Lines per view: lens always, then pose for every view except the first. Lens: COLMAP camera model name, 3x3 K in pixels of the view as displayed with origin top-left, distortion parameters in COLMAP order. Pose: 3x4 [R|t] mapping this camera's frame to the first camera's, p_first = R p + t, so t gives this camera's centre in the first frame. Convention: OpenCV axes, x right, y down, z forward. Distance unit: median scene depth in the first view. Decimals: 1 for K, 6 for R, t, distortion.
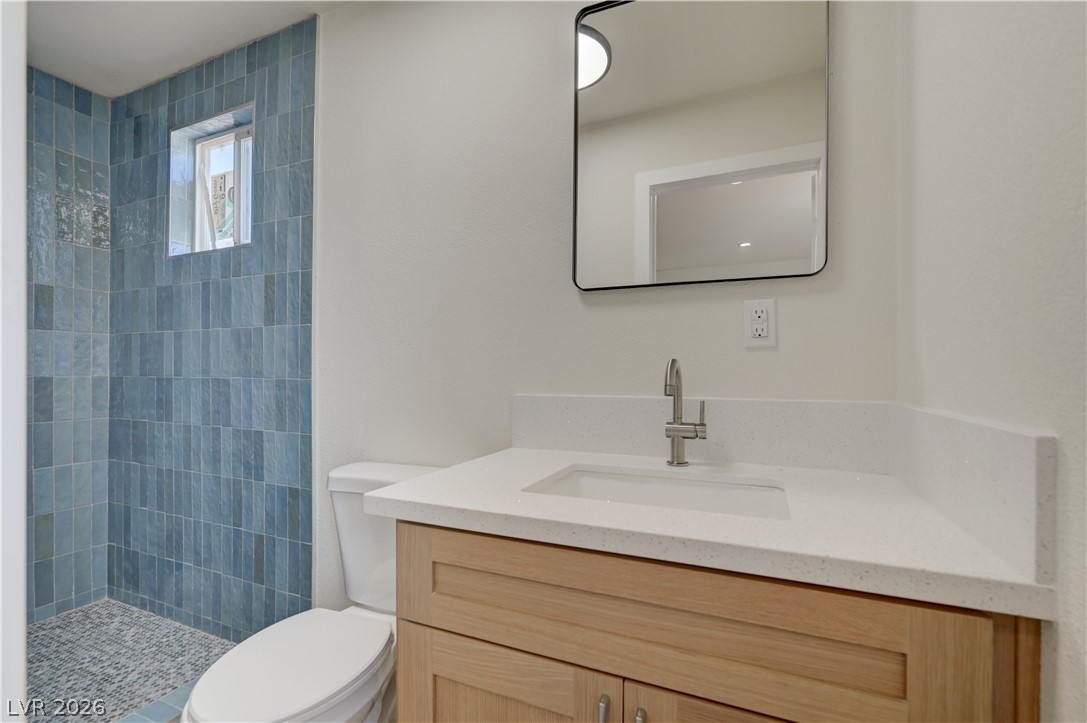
lens RADIAL K [[471.6, 0, 547.4], [0, 471.6, 373.3], [0, 0, 1]] dist [-0.007803, 0.000026]
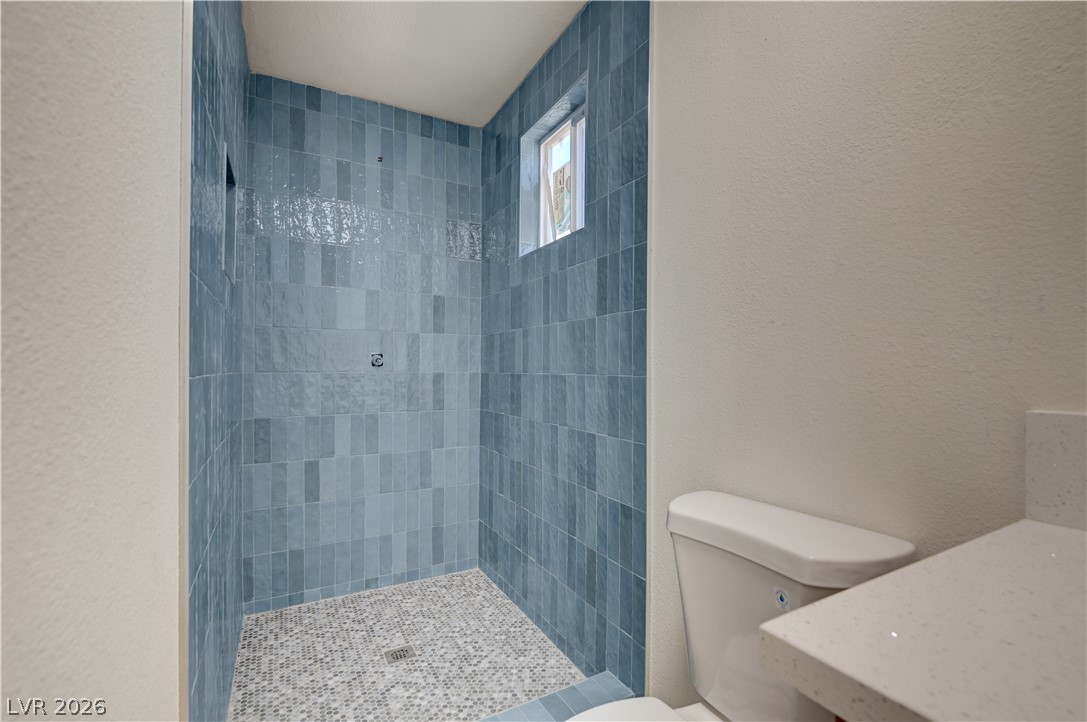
lens RADIAL K [[471.6, 0, 547.4], [0, 471.6, 372.8], [0, 0, 1]] dist [-0.007803, 0.000026]
pose [[0.789448, 0.003315, -0.613808, -0.124801], [-0.001088, 0.999991, 0.004001, 0.002999], [0.613816, -0.002491, 0.789445, 0.231361]]
